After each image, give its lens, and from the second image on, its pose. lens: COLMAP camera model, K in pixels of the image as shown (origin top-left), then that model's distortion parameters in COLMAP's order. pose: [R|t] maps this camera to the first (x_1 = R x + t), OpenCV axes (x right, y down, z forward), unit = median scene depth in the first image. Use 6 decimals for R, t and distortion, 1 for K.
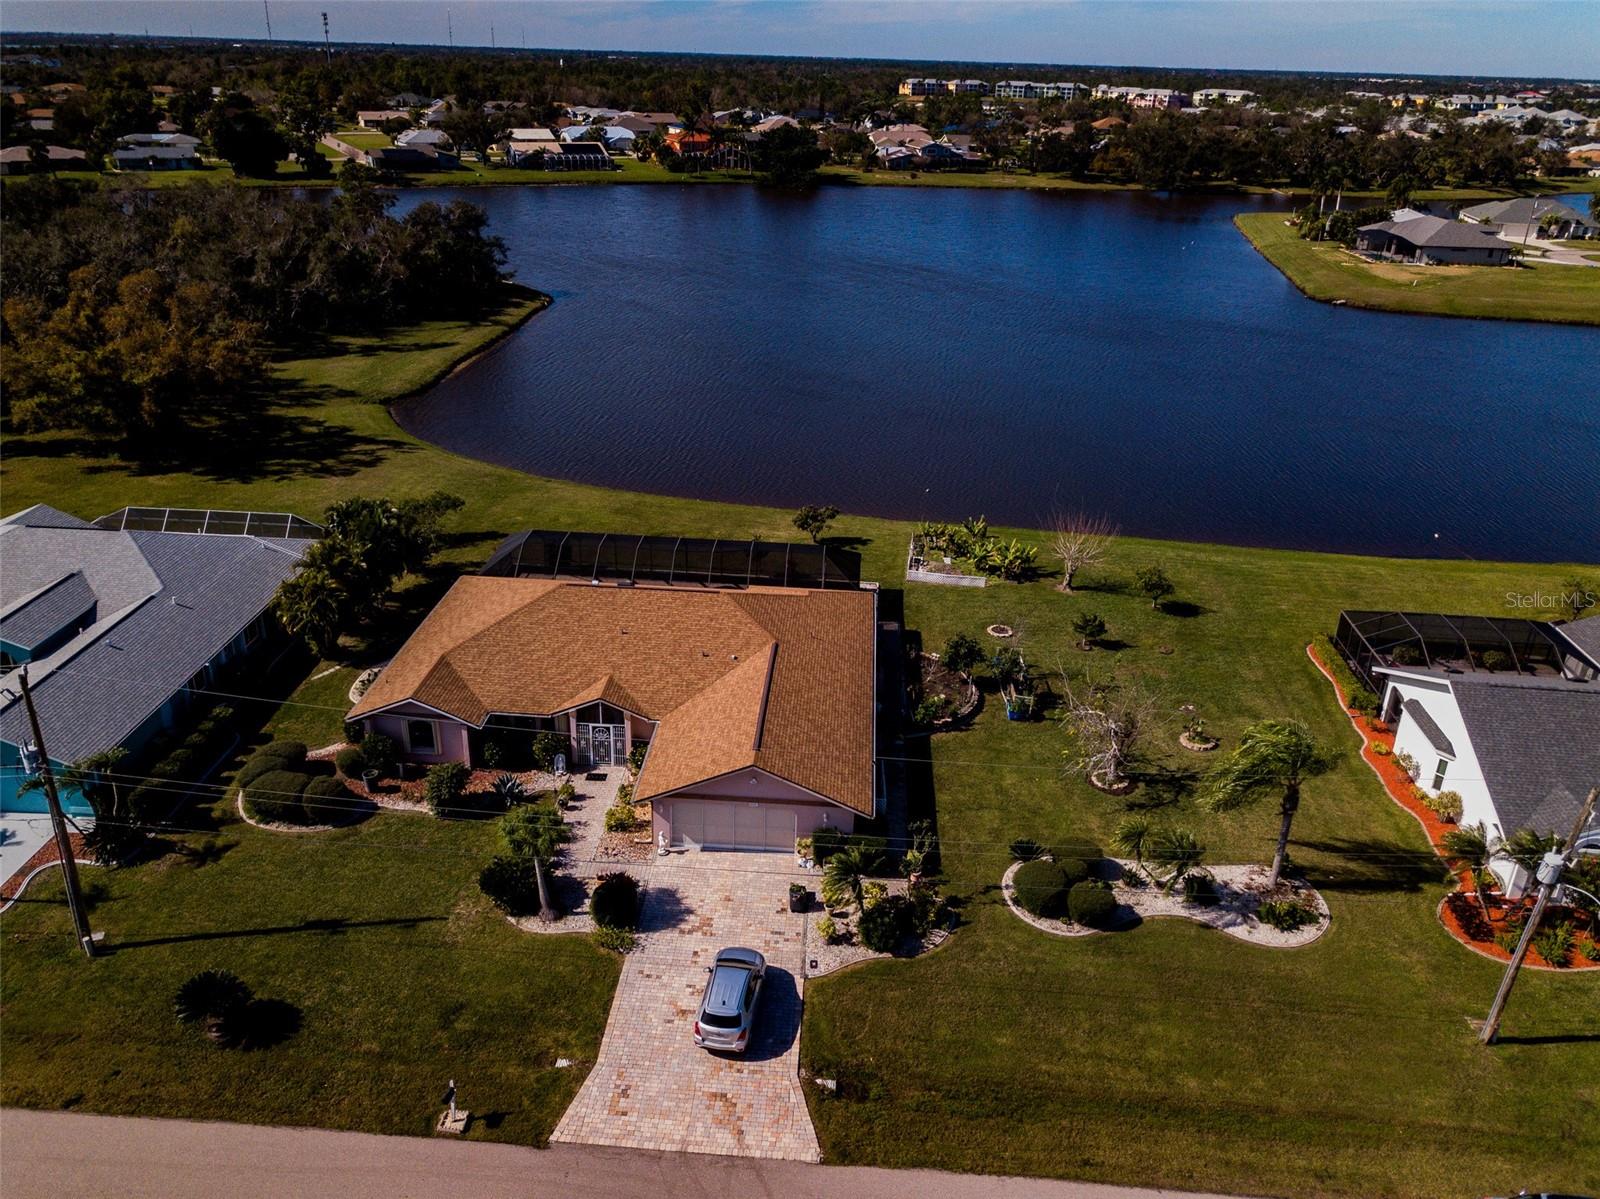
lens RADIAL K [[1225.0, 0, 800.0], [0, 1225.0, 599.5], [0, 0, 1]] dist [0.009259, 0.005837]
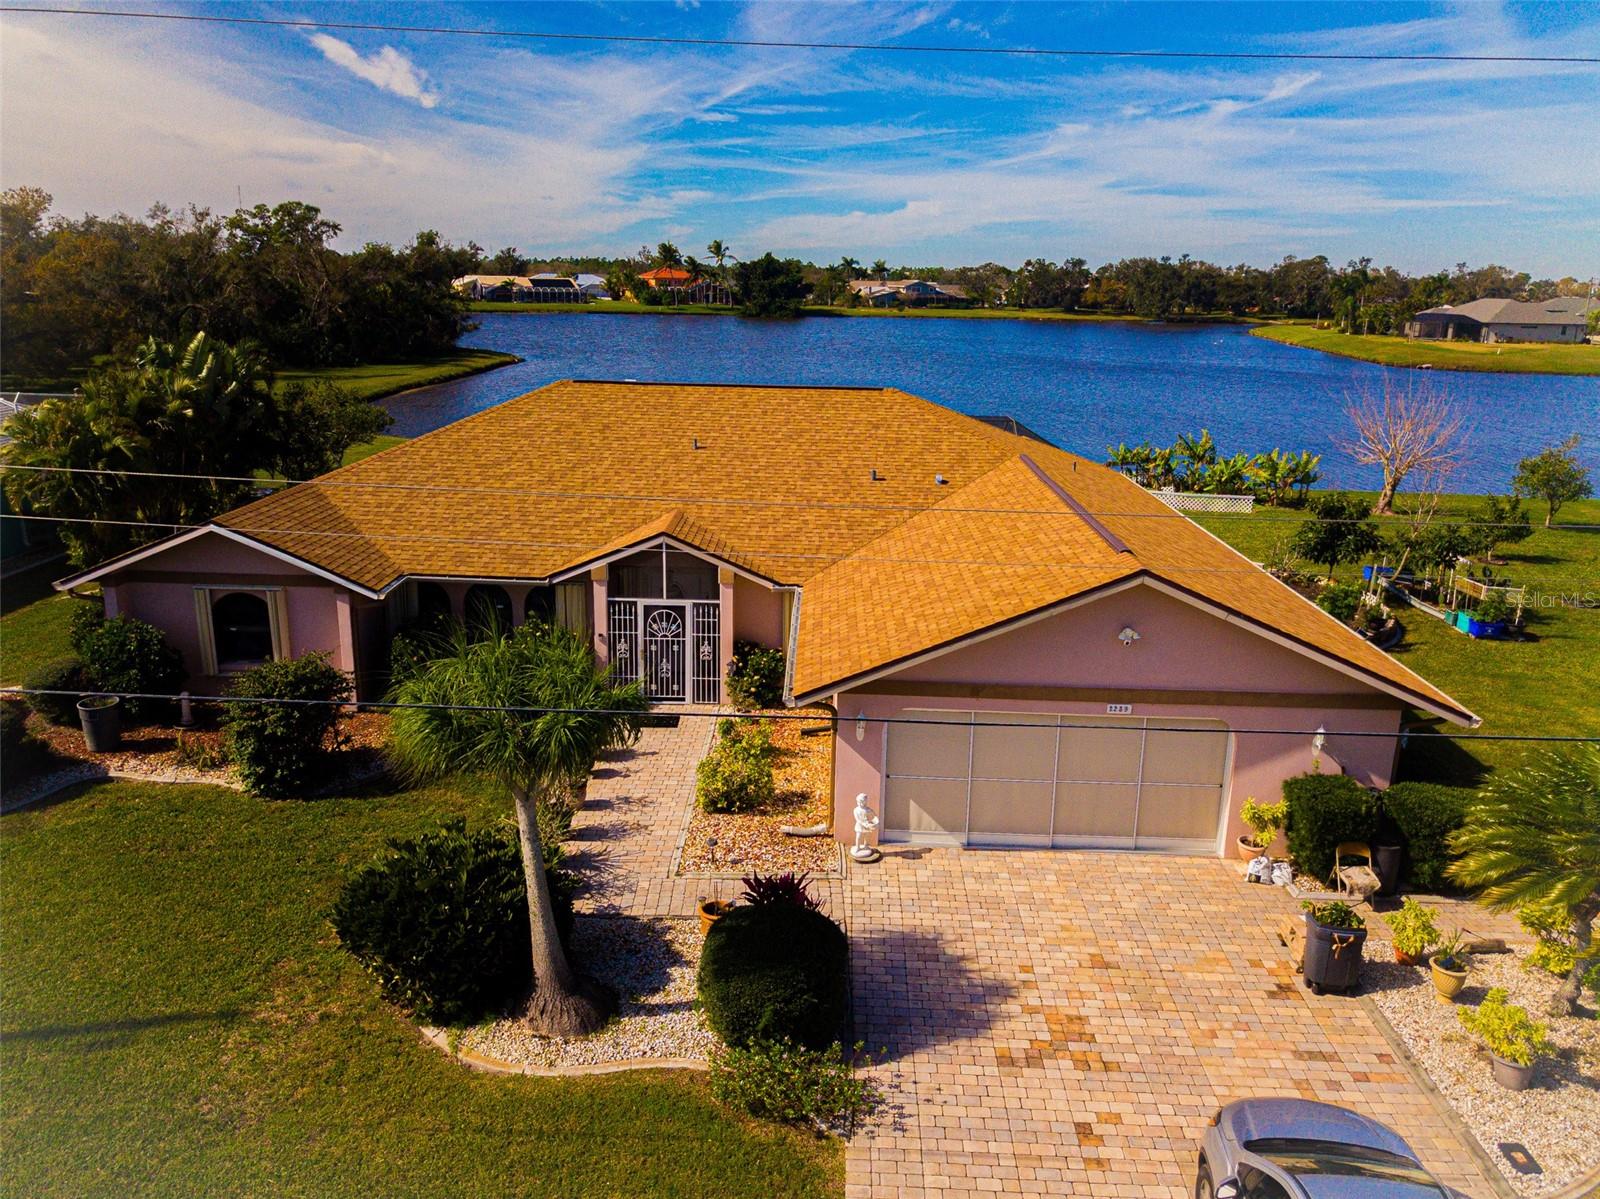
lens RADIAL K [[1225.0, 0, 800.0], [0, 1225.0, 599.5], [0, 0, 1]] dist [0.009259, 0.005837]
pose [[0.999336, -0.015984, 0.032731, -0.140692], [0.020950, 0.987297, -0.157496, 0.186972], [-0.029797, 0.158077, 0.986977, 0.623156]]
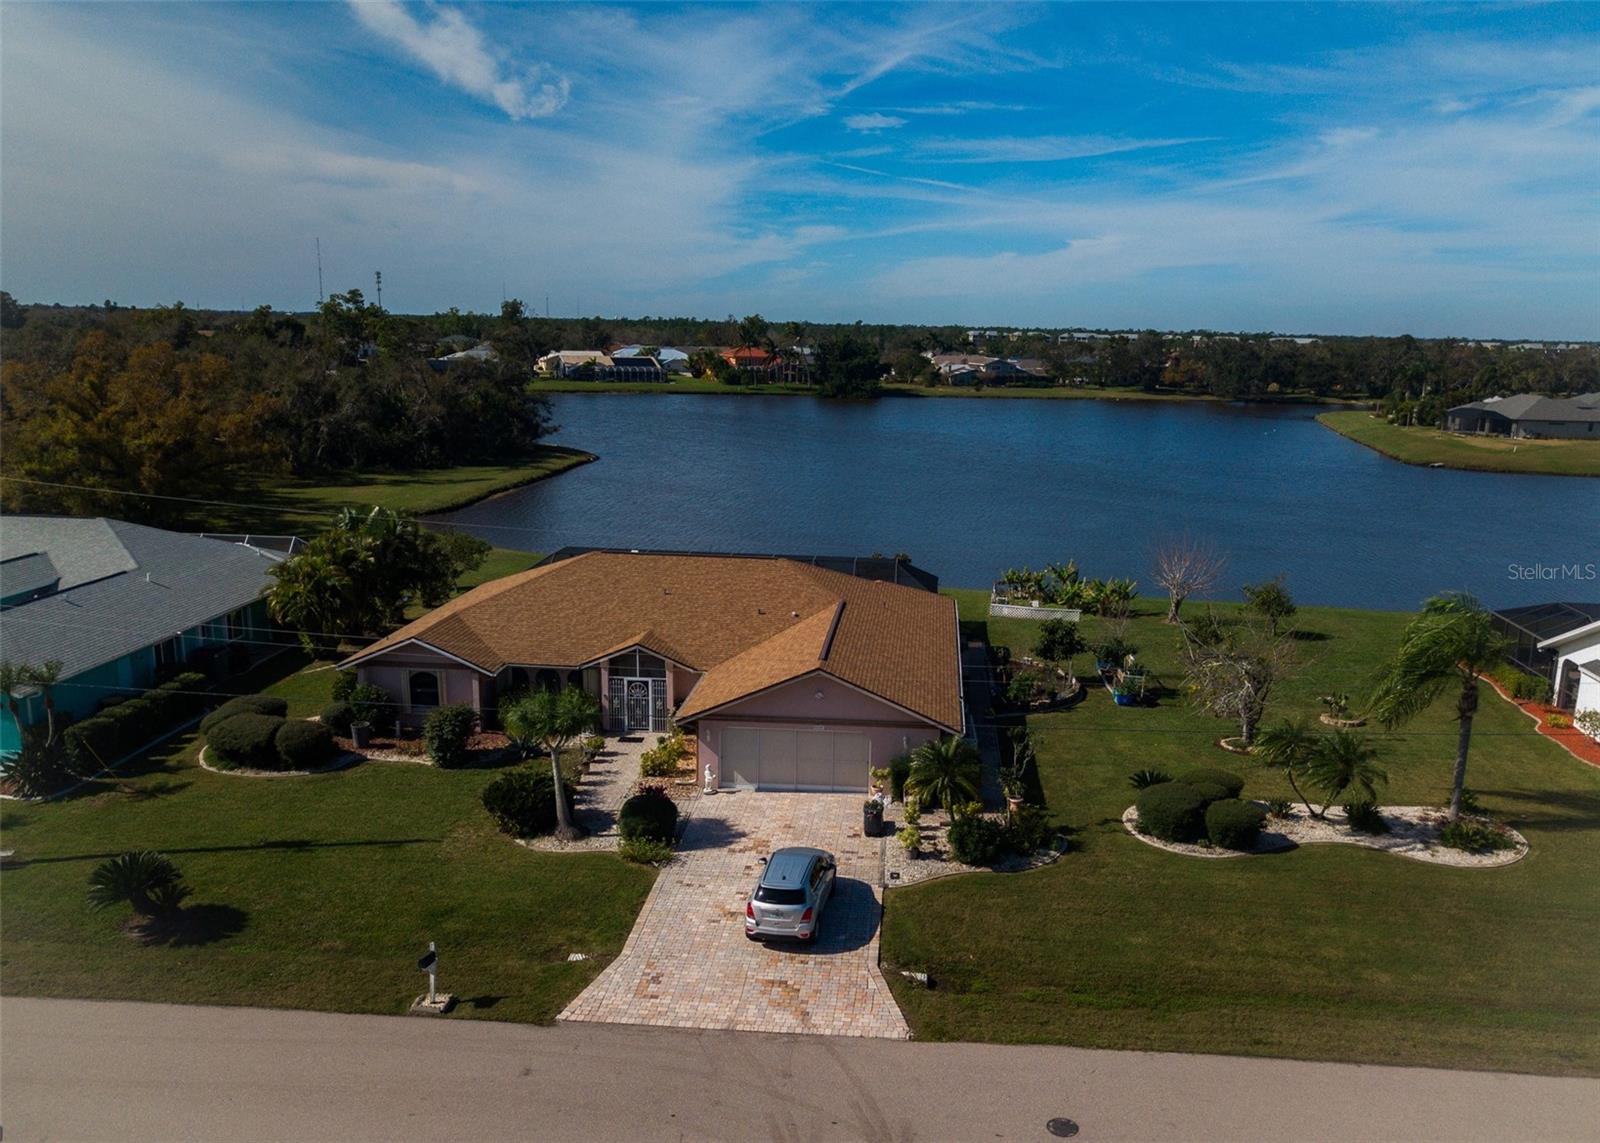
lens RADIAL K [[1323.0, 0, 862.9], [0, 1323.0, 634.5], [0, 0, 1]] dist [0.019117, -0.016571]
pose [[0.999984, -0.005071, 0.002343, -0.009824], [0.005422, 0.982040, -0.188597, 0.268514], [-0.001345, 0.188607, 0.982052, 0.105234]]
